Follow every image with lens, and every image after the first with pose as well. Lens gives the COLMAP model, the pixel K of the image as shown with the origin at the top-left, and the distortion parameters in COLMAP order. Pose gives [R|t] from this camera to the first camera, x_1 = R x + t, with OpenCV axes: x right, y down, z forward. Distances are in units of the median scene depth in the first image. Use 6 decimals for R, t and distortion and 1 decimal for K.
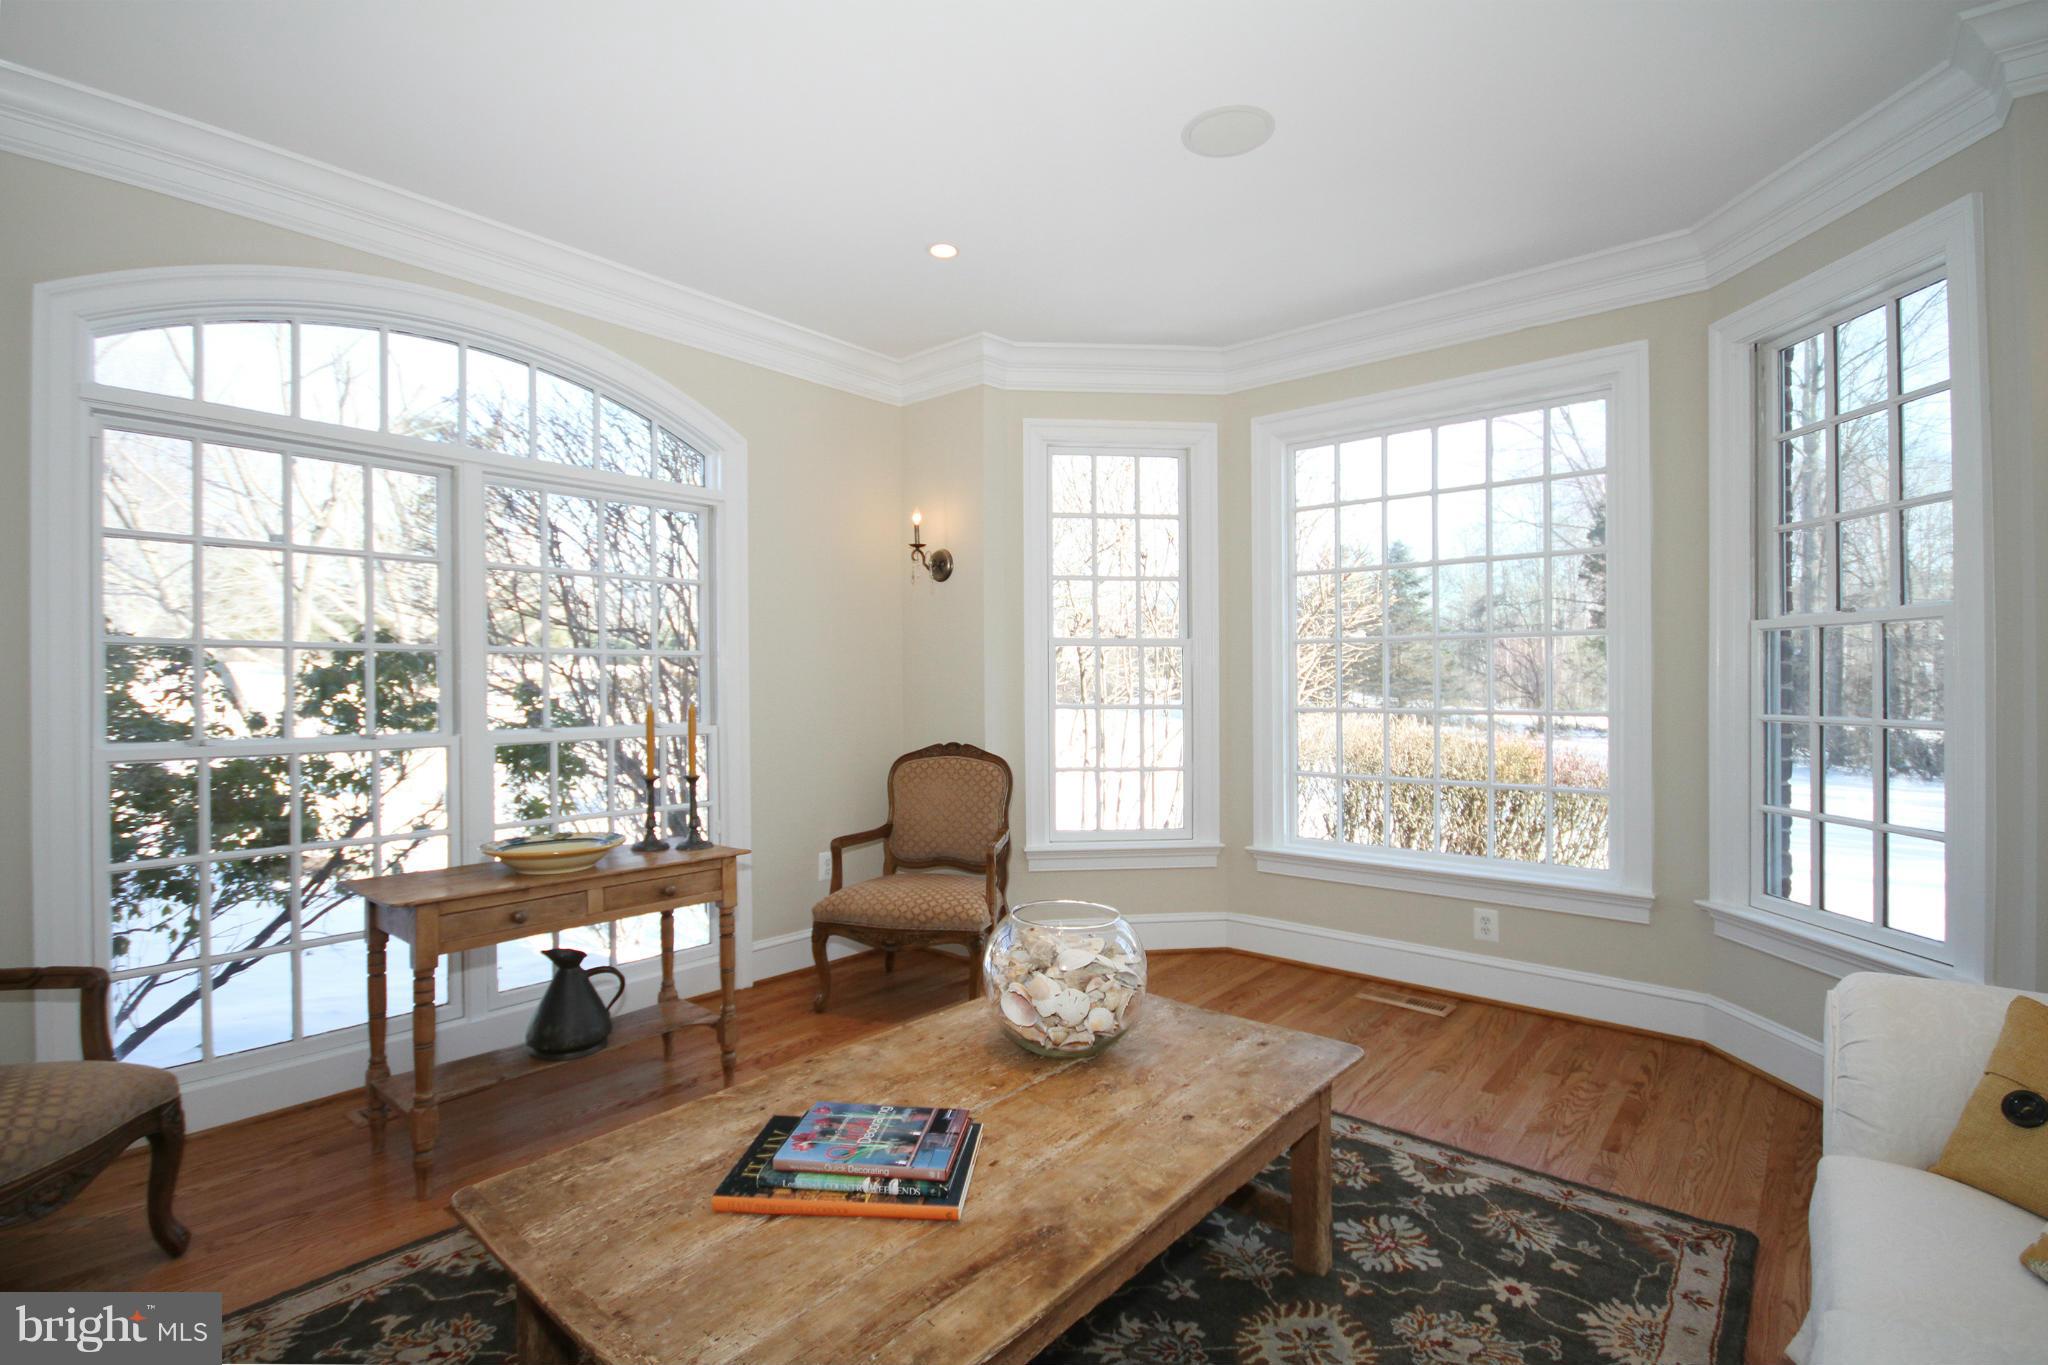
lens RADIAL K [[947.3, 0, 1018.0], [0, 947.3, 684.9], [0, 0, 1]] dist [0.002030, 0.000305]
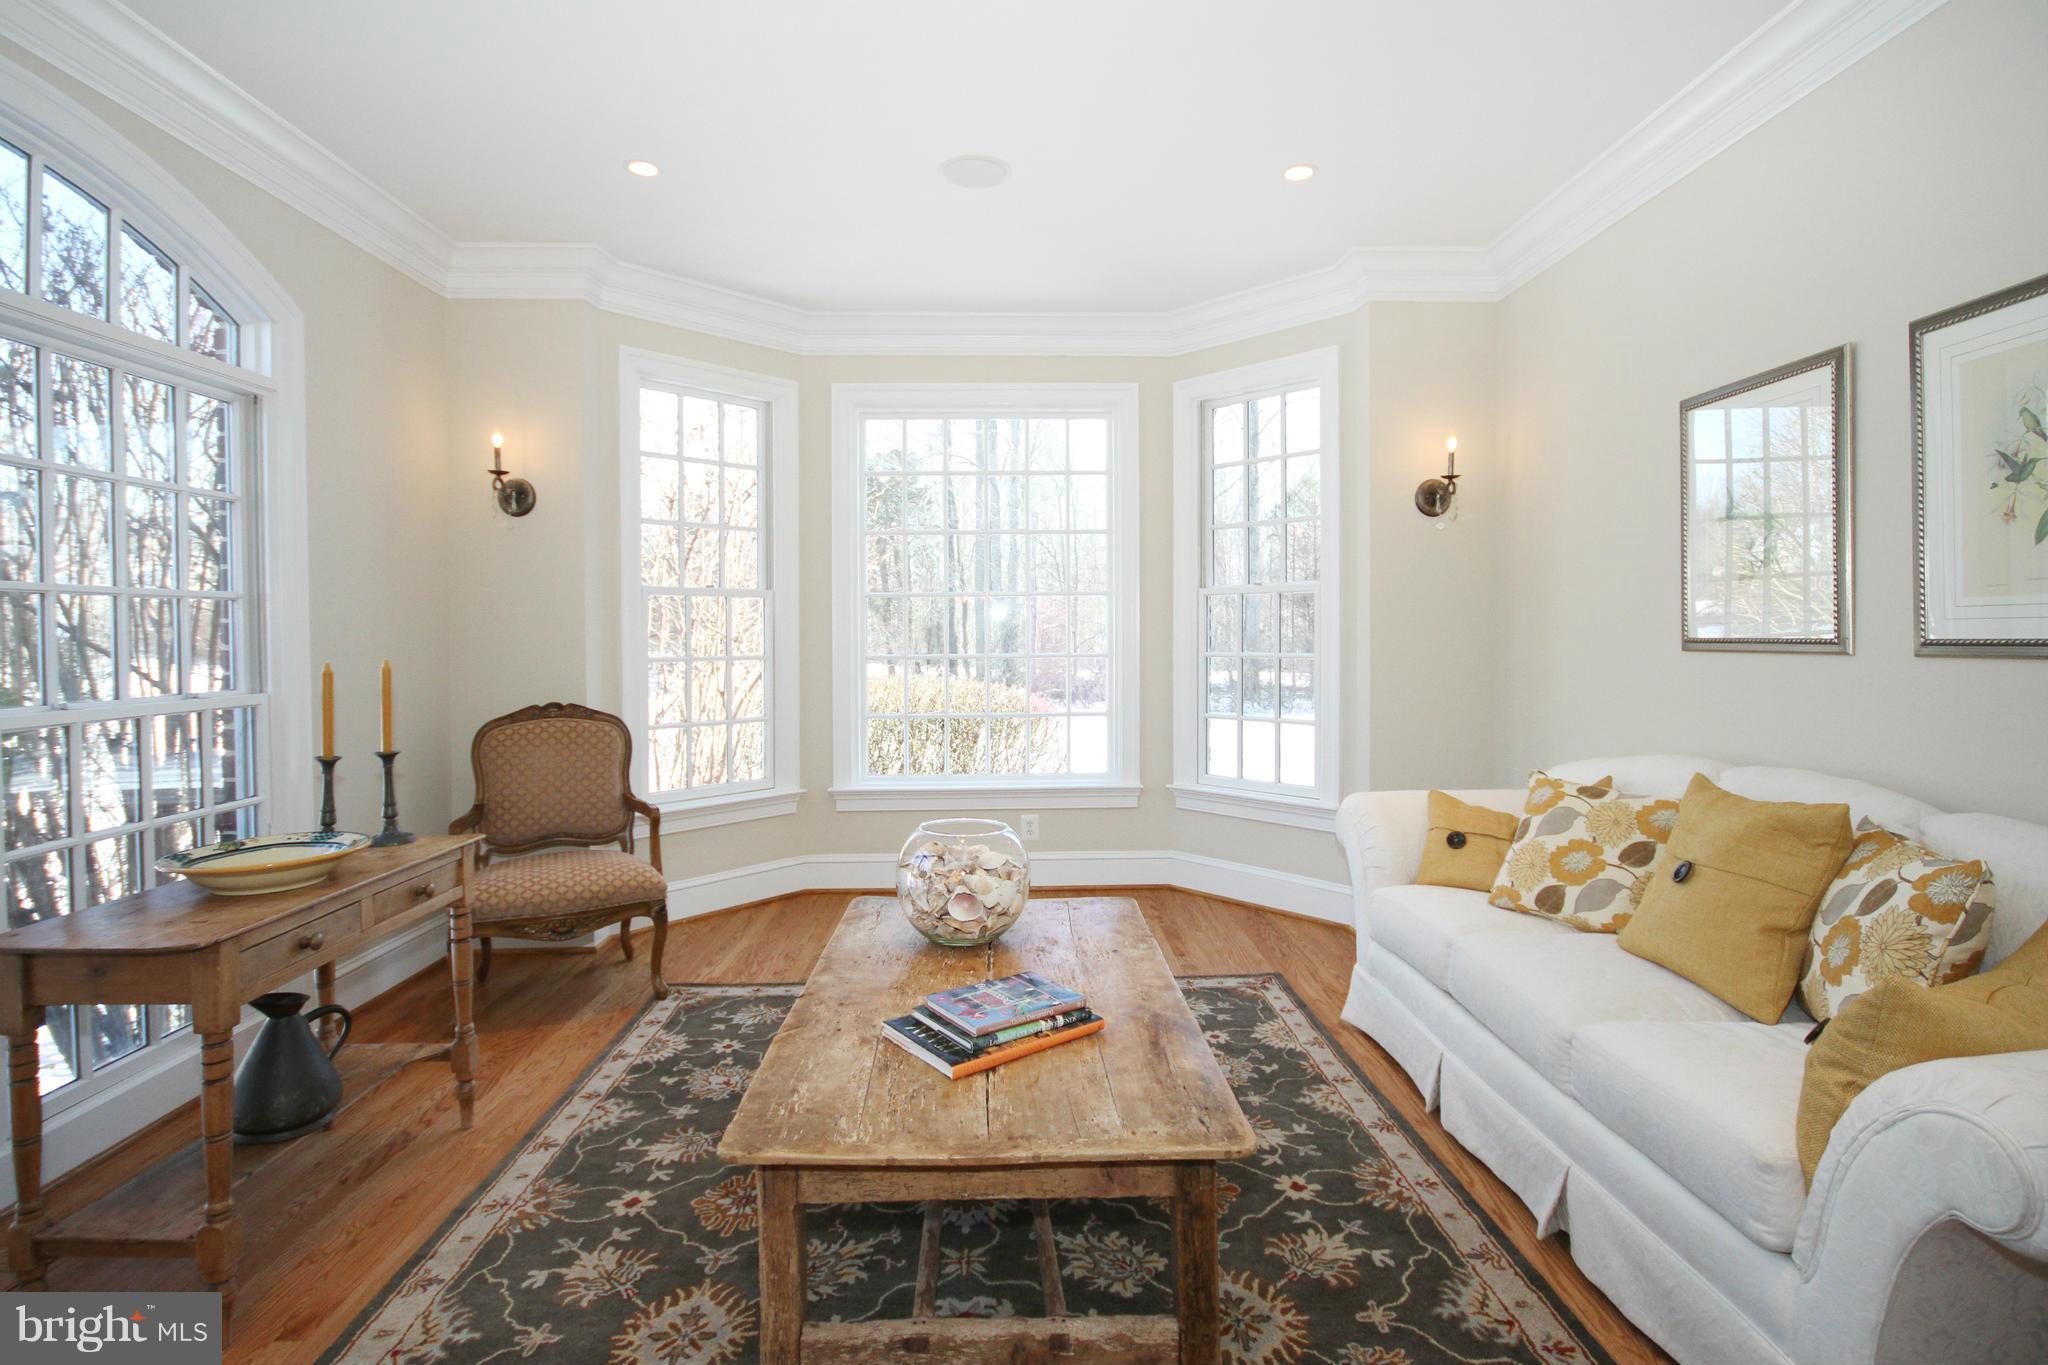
lens RADIAL K [[1058.5, 0, 1016.3], [0, 1058.5, 641.3], [0, 0, 1]] dist [0.003804, -0.005448]
pose [[0.733830, -0.008795, 0.679276, -0.454109], [0.006351, 0.999961, 0.006085, 0.000612], [-0.679304, -0.000151, 0.733857, -0.008723]]
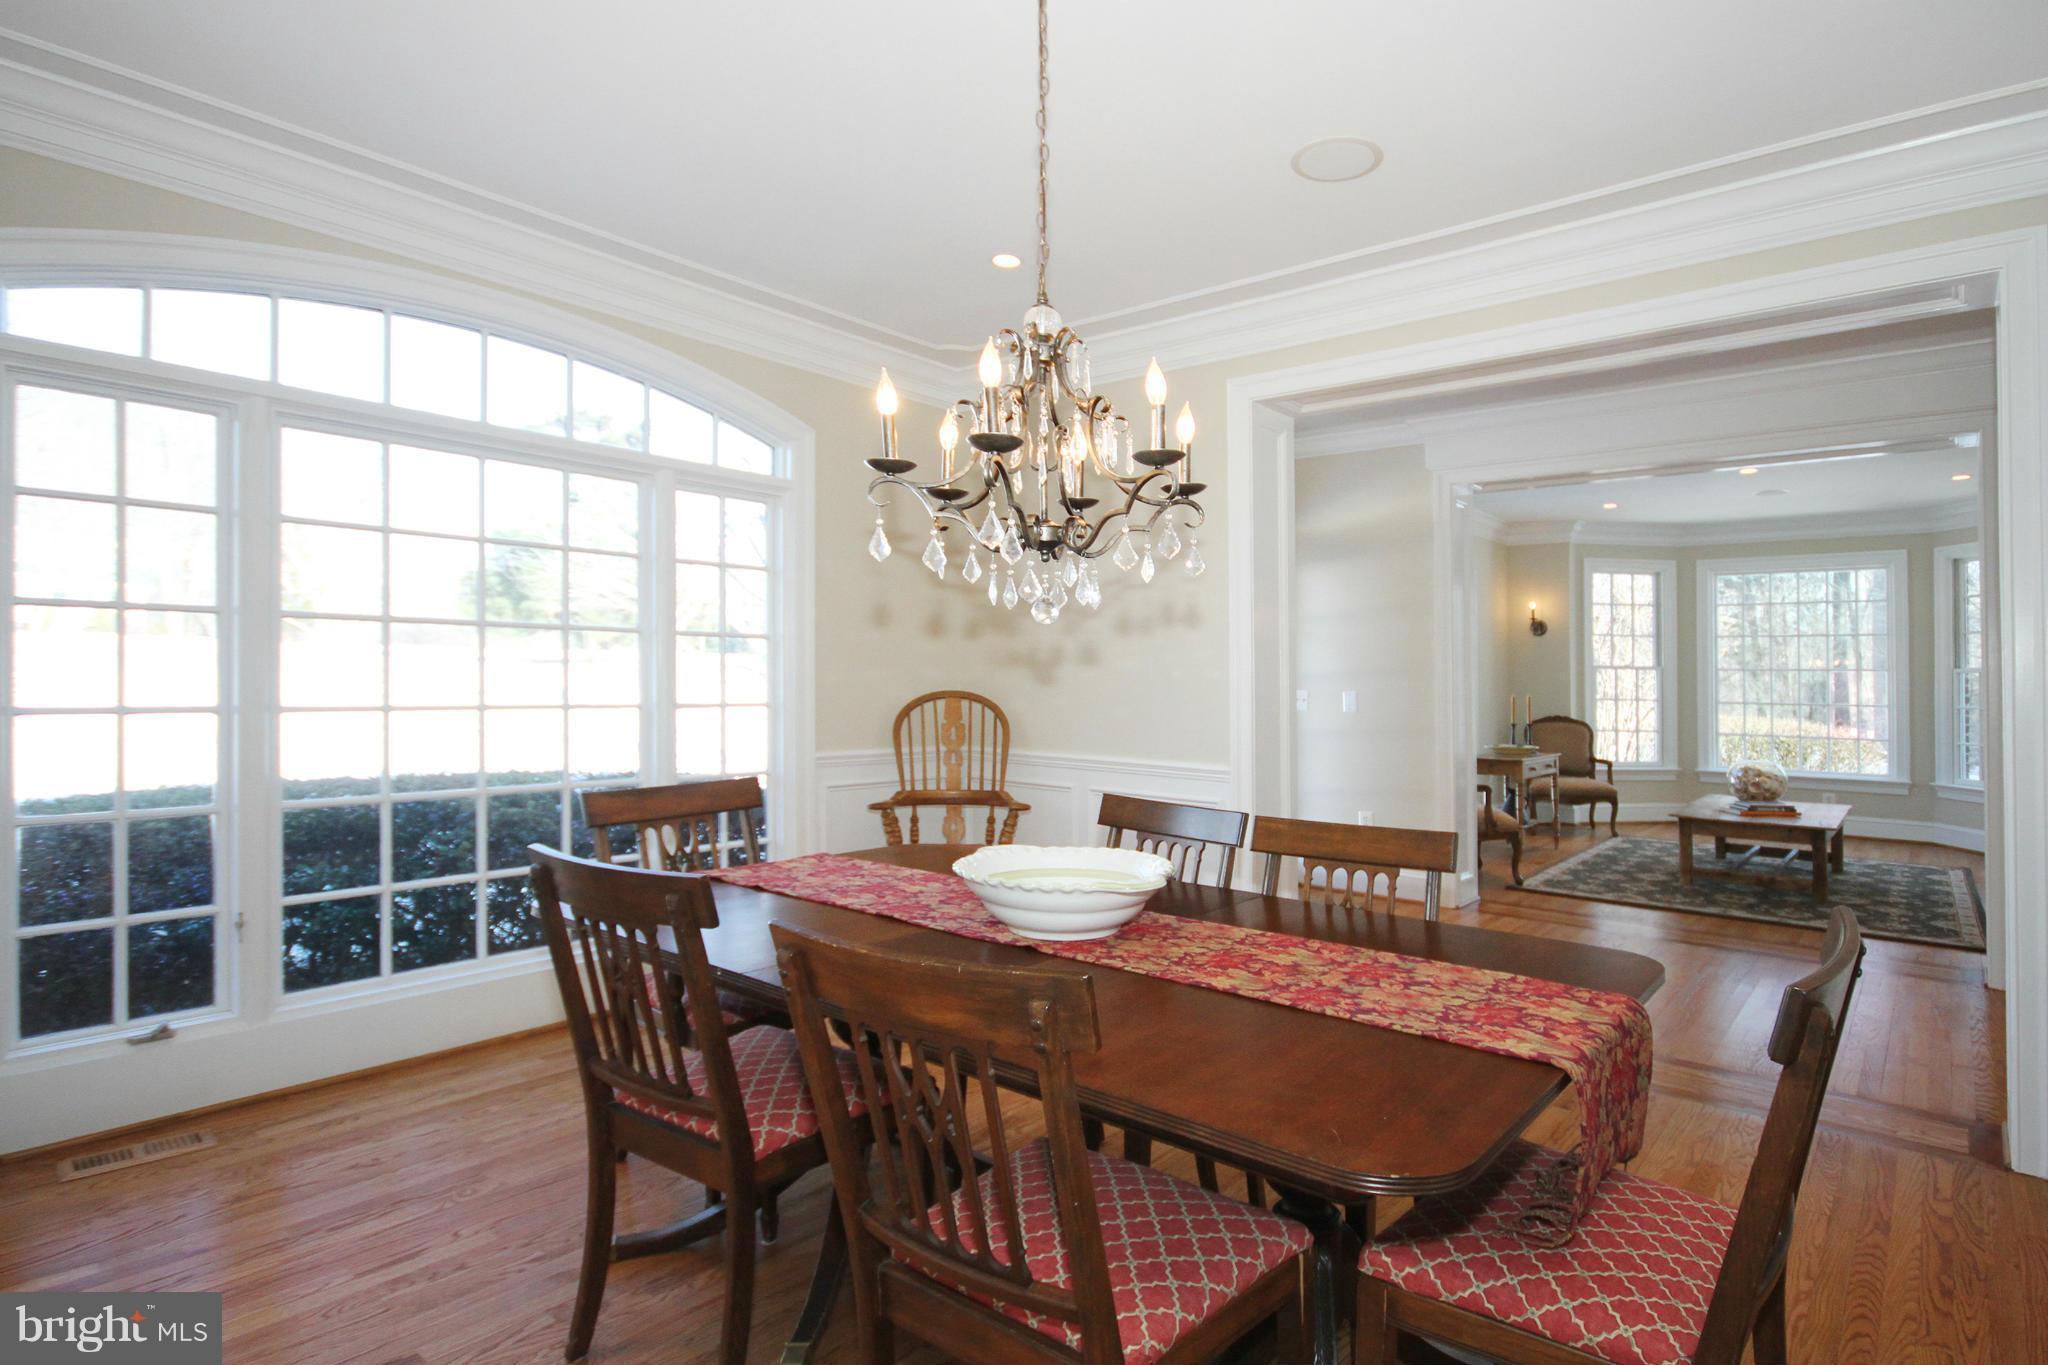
lens RADIAL K [[1058.5, 0, 1006.9], [0, 1058.5, 653.1], [0, 0, 1]] dist [0.003804, -0.005448]
pose [[0.999898, 0.014275, -0.000018, -1.380360], [-0.014271, 0.999568, -0.025674, 0.000976], [-0.000349, 0.025672, 0.999670, -1.427197]]
